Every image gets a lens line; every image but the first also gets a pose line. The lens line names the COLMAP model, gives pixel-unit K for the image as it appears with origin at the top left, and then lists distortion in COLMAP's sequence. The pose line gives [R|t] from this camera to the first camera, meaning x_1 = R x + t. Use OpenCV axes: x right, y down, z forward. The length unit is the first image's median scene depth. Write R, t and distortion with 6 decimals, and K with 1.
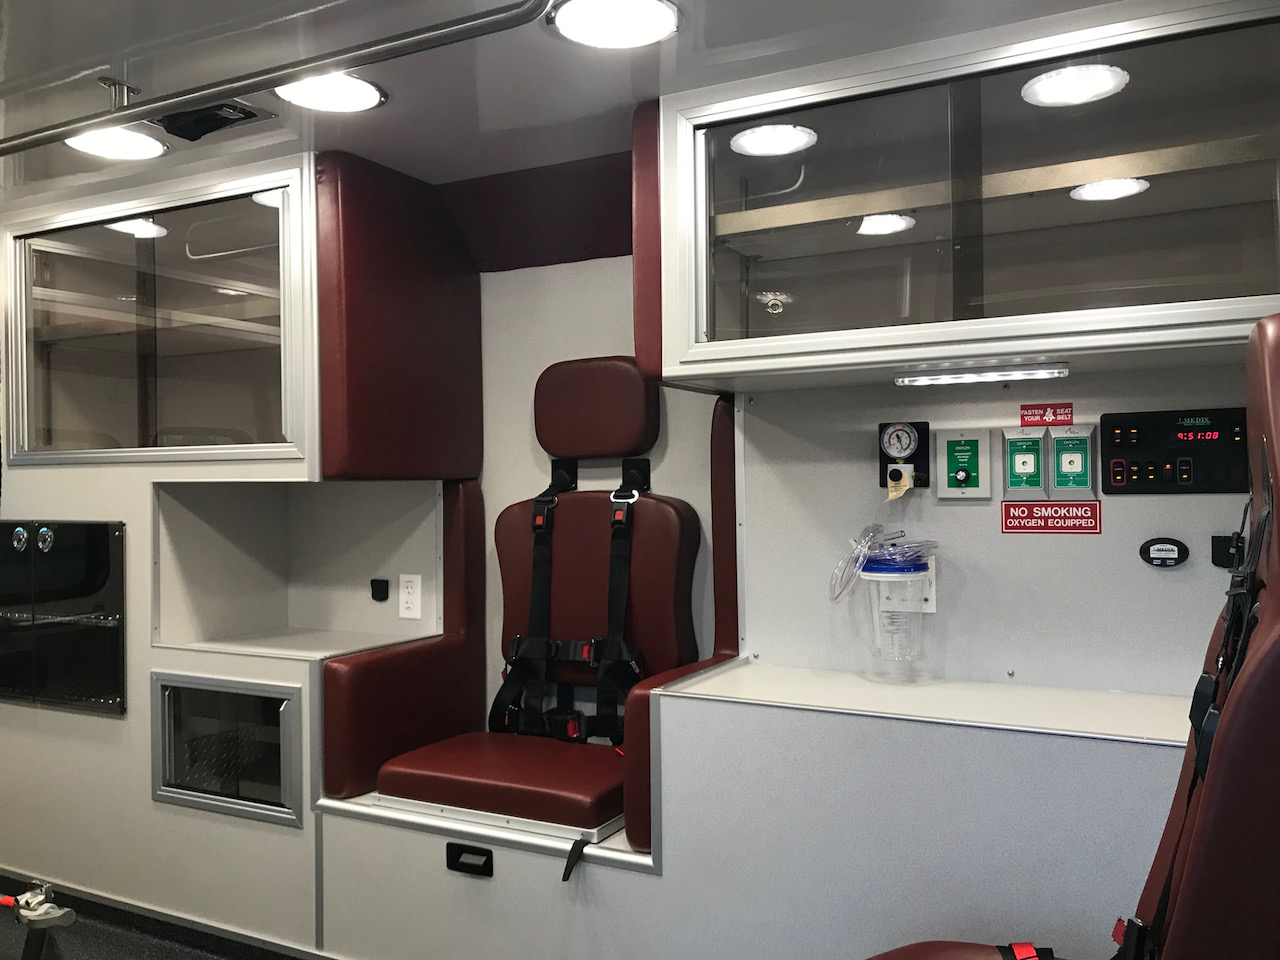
lens RADIAL K [[1050.4, 0, 638.3], [0, 1050.4, 476.4], [0, 0, 1]] dist [0.026076, -0.041801]
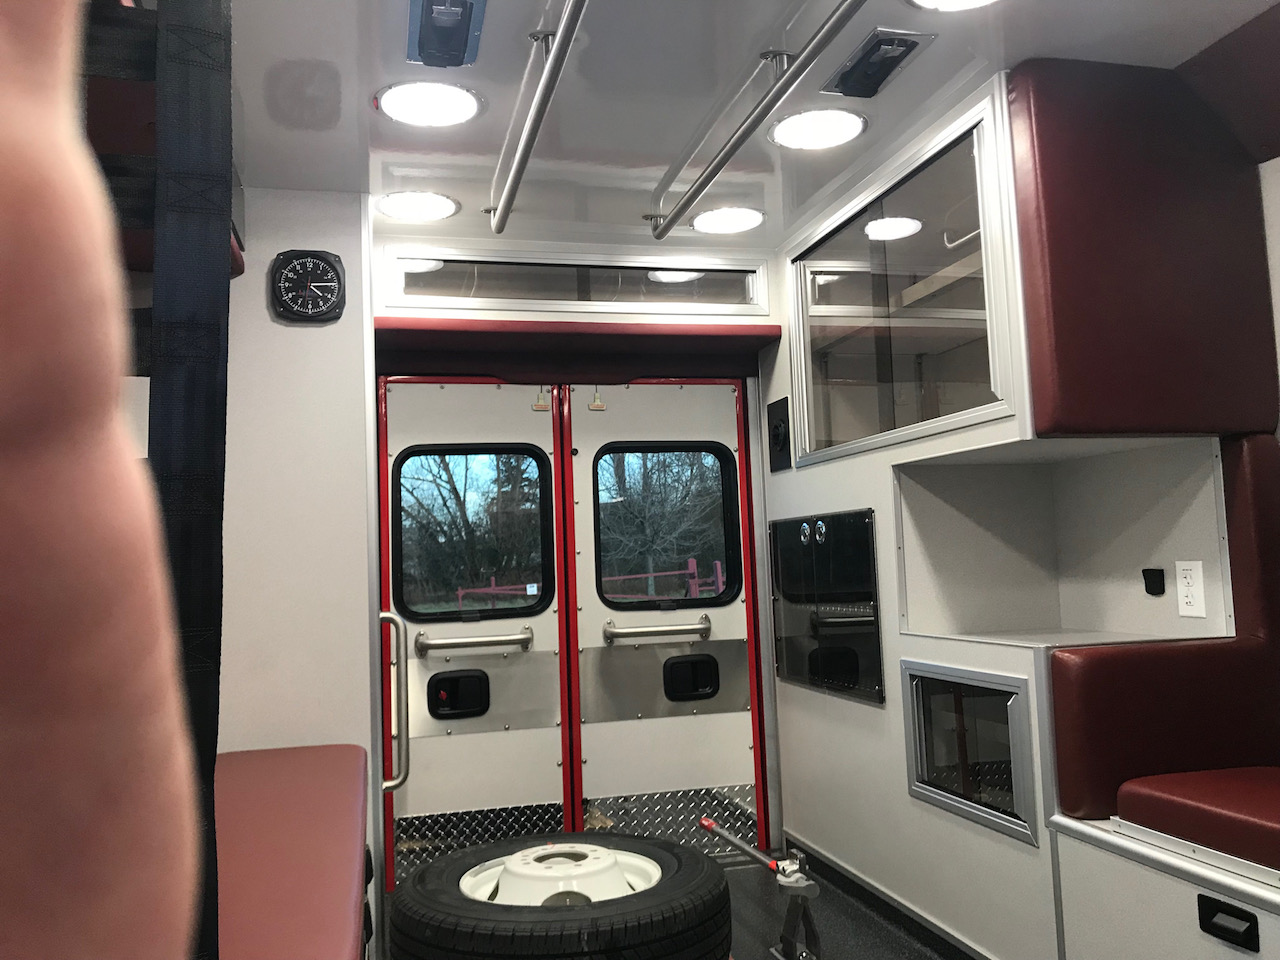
lens RADIAL K [[1050.4, 0, 638.3], [0, 1050.4, 476.4], [0, 0, 1]] dist [0.026076, -0.041801]
pose [[0.665934, -0.075933, -0.742136, 0.121994], [0.030938, 0.996762, -0.074224, 0.090410], [0.745369, 0.026468, 0.666126, 0.187946]]
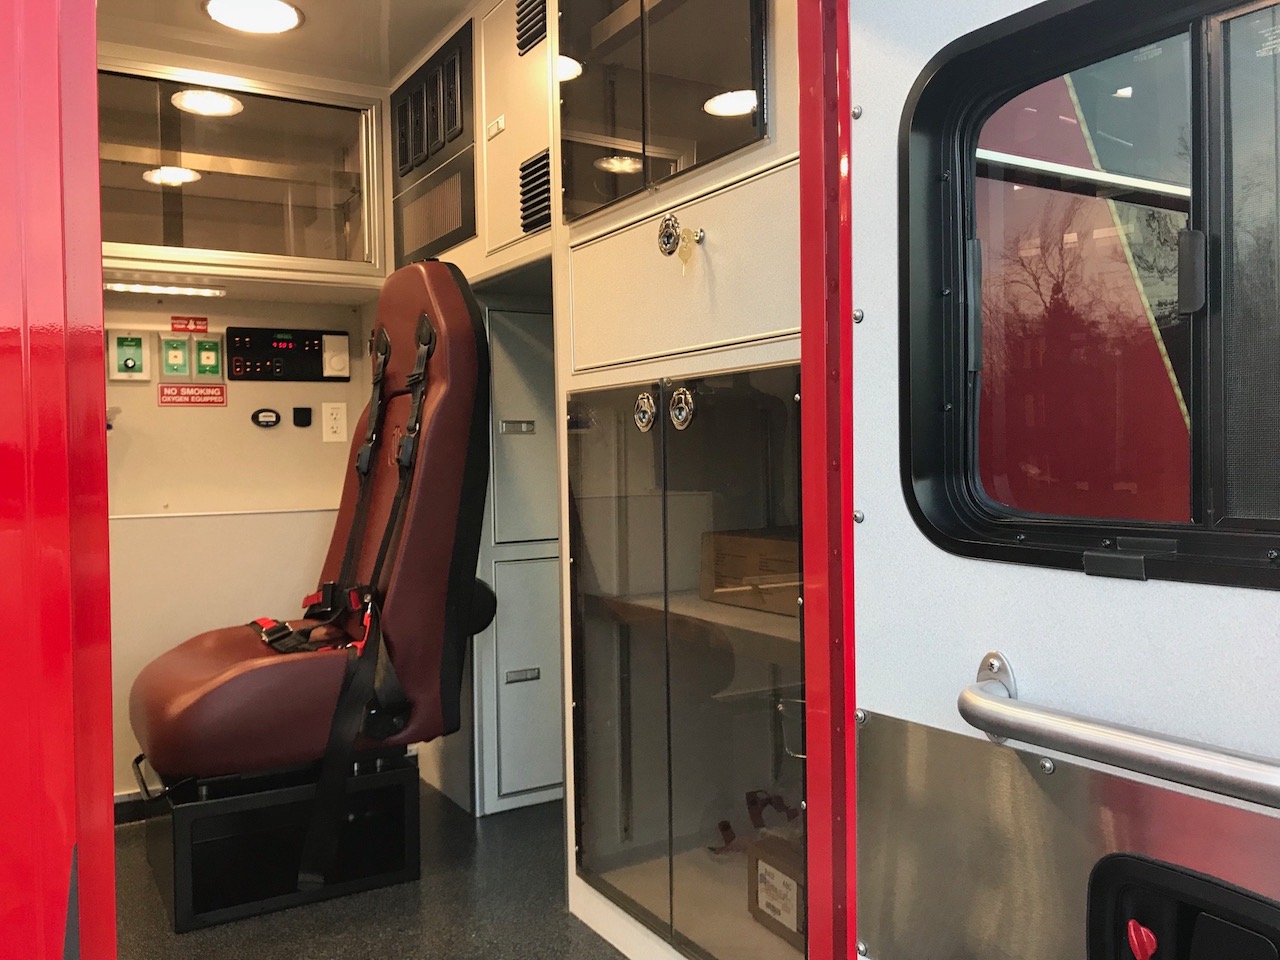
lens RADIAL K [[1039.8, 0, 640.0], [0, 1039.8, 480.0], [0, 0, 1]] dist [0.152035, -0.385572]
pose [[0.531505, -0.017610, 0.846872, -0.460602], [0.008310, 0.999844, 0.015575, 0.123045], [-0.847014, -0.001240, 0.531568, -0.265743]]
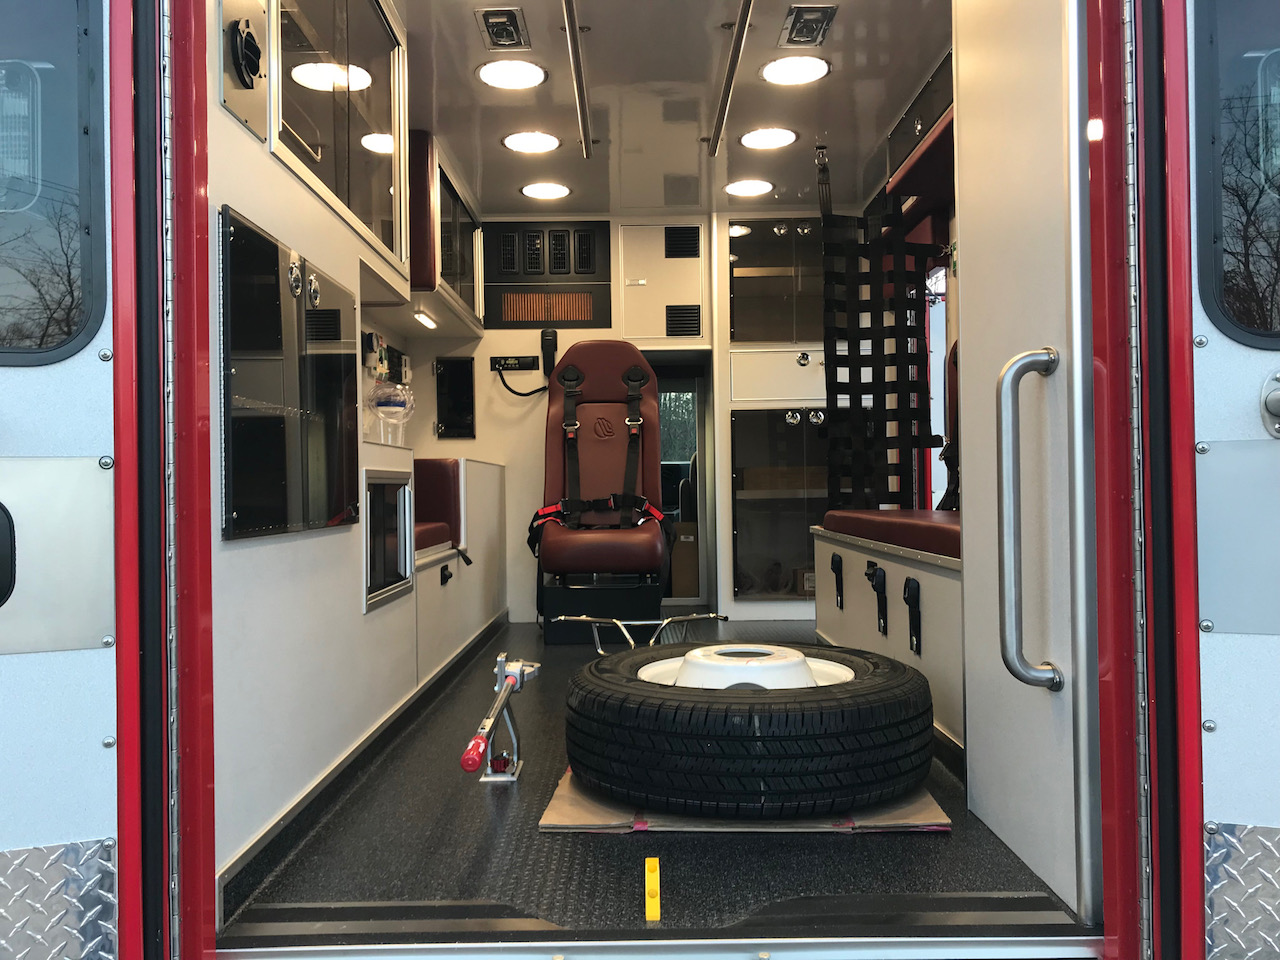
lens RADIAL K [[1039.8, 0, 640.0], [0, 1039.8, 480.0], [0, 0, 1]] dist [0.152035, -0.385572]
pose [[-0.474297, 0.025411, 0.879998, -1.511417], [0.022708, 0.999604, -0.016625, 0.238111], [-0.880072, 0.012098, -0.474686, 1.355151]]
